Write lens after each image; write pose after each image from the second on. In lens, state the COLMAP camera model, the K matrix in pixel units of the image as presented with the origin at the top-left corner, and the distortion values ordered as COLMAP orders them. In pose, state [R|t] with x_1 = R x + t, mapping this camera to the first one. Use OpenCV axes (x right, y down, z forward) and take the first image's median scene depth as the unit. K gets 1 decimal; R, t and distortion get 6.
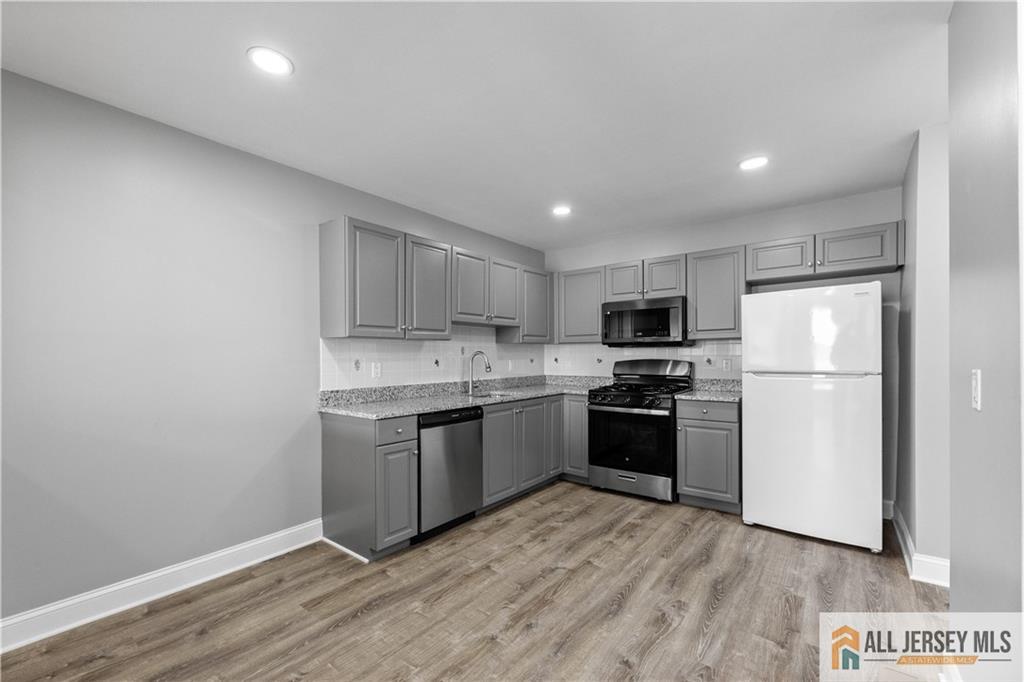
lens RADIAL K [[430.5, 0, 509.2], [0, 430.5, 361.6], [0, 0, 1]] dist [-0.000618, -0.000027]
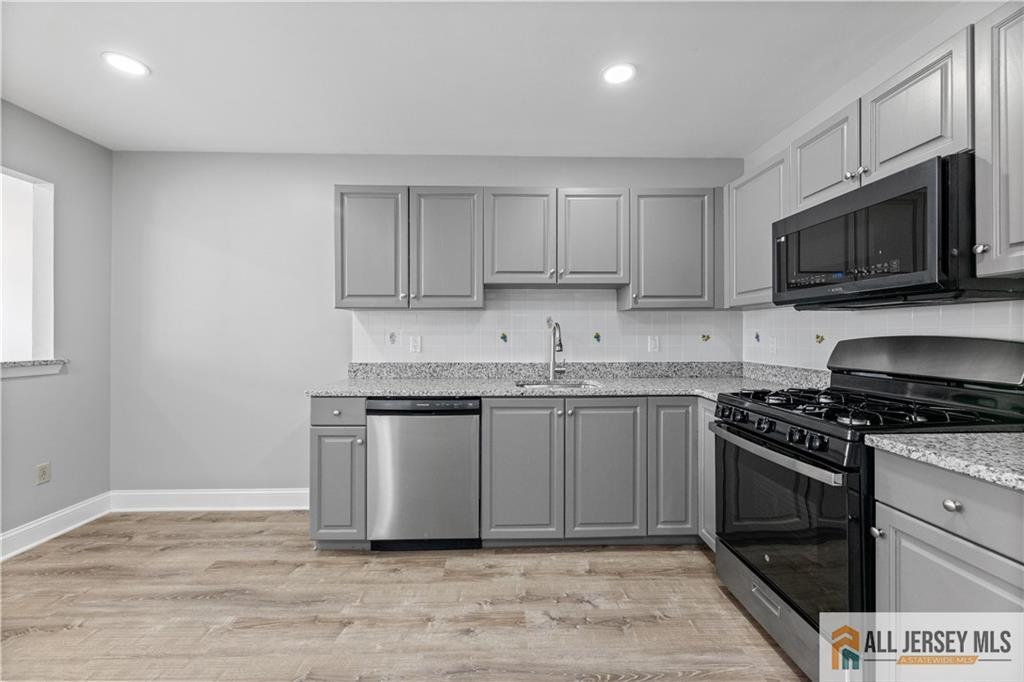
lens RADIAL K [[412.9, 0, 514.1], [0, 412.9, 334.9], [0, 0, 1]] dist [0.000826, -0.000196]
pose [[0.635808, 0.006017, -0.771823, 0.534214], [-0.014208, 0.999891, -0.003909, 0.000525], [0.771716, 0.013452, 0.635825, 0.637496]]
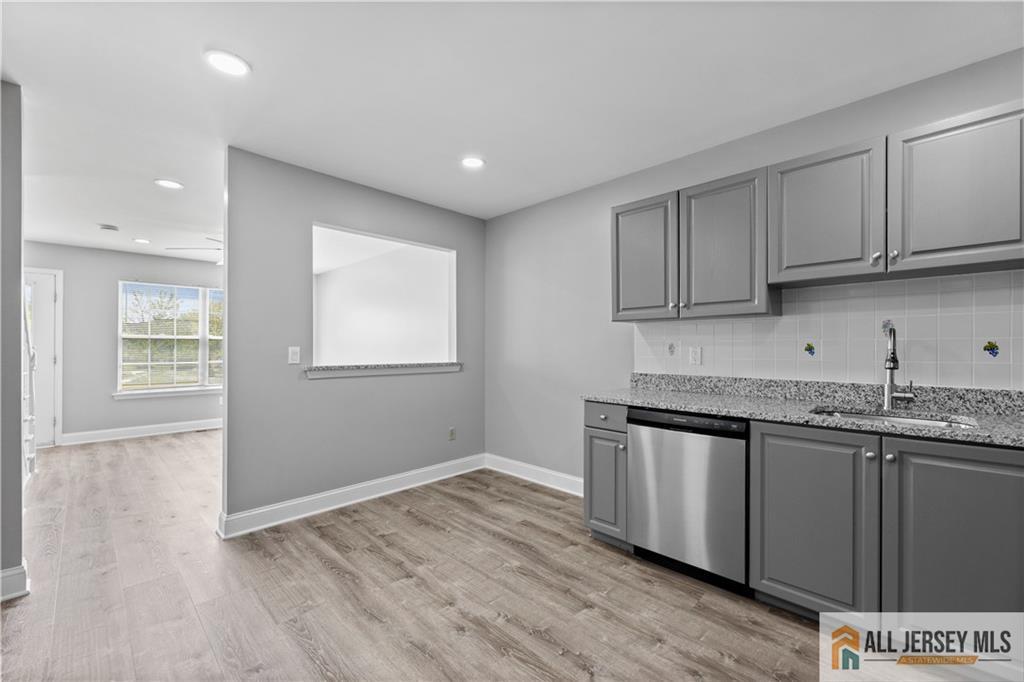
lens RADIAL K [[418.6, 0, 514.0], [0, 418.6, 348.4], [0, 0, 1]] dist [-0.001106, -0.000016]
pose [[-0.116327, 0.011180, -0.993148, 0.594857], [-0.009942, 0.999873, 0.012420, -0.001986], [0.993161, 0.011319, -0.116201, 0.781063]]
